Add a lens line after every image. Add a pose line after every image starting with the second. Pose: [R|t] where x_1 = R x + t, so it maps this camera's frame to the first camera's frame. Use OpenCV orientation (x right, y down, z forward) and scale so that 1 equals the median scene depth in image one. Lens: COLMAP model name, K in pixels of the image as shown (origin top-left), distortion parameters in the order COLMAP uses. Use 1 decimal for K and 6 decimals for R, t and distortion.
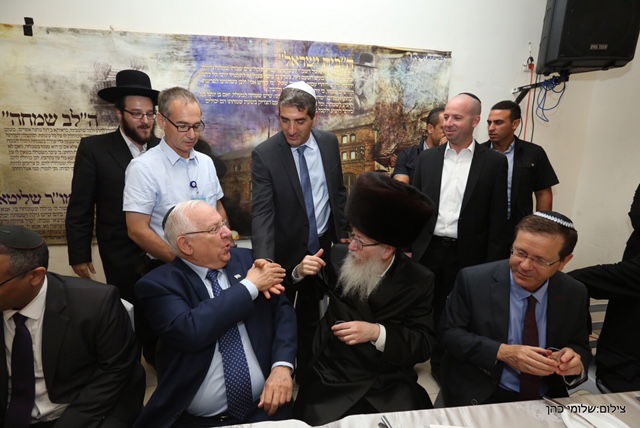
lens RADIAL K [[332.5, 0, 333.5], [0, 332.5, 216.5], [0, 0, 1]] dist [-0.024643, 0.008680]
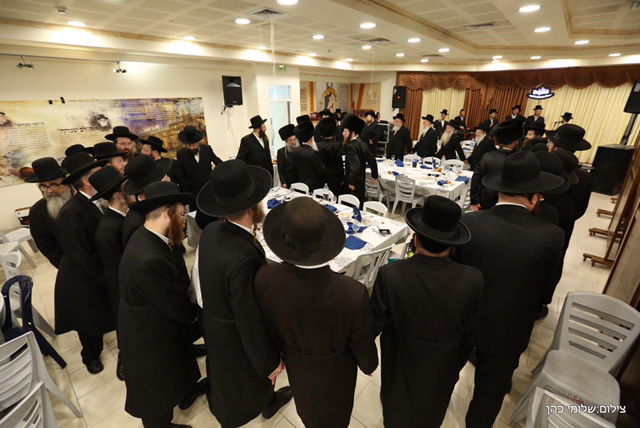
lens RADIAL K [[293.3, 0, 321.2], [0, 293.3, 214.5], [0, 0, 1]] dist [-0.017349, 0.002040]
pose [[0.773920, -0.258323, 0.578202, -0.784435], [0.159271, 0.963071, 0.217088, 0.216616], [-0.612928, -0.075918, 0.786483, -2.348321]]
